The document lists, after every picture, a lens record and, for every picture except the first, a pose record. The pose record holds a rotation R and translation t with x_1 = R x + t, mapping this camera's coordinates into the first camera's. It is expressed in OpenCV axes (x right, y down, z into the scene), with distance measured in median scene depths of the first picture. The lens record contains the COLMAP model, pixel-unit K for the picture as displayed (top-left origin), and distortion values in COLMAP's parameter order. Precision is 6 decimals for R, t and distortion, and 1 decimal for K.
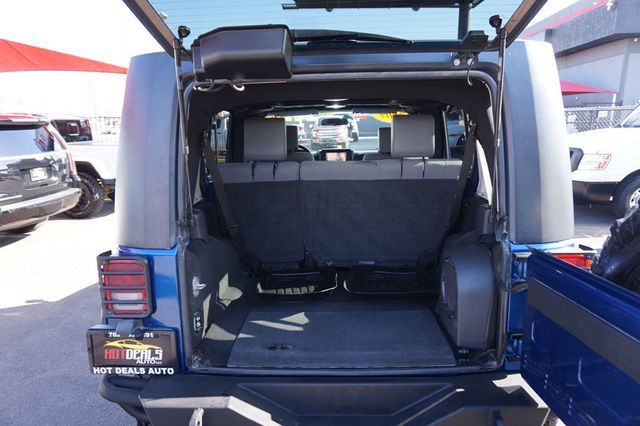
lens RADIAL K [[439.8, 0, 320.0], [0, 439.8, 213.0], [0, 0, 1]] dist [-0.033909, 0.032387]
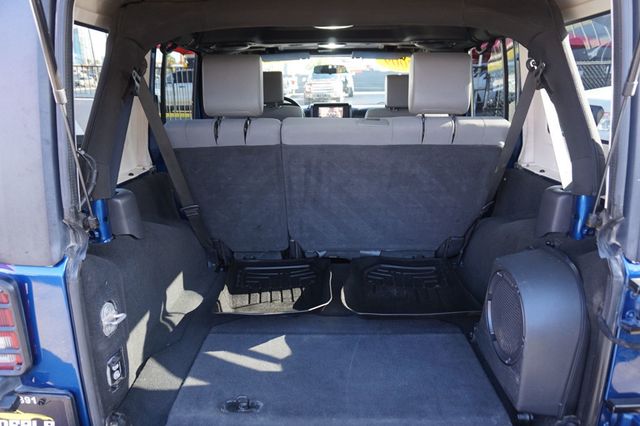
lens RADIAL K [[439.8, 0, 320.0], [0, 439.8, 213.0], [0, 0, 1]] dist [-0.033909, 0.032387]
pose [[0.999844, 0.006687, 0.016341, 0.006372], [-0.008236, 0.995283, 0.096659, -0.033566], [-0.015617, -0.096779, 0.995183, 0.276440]]
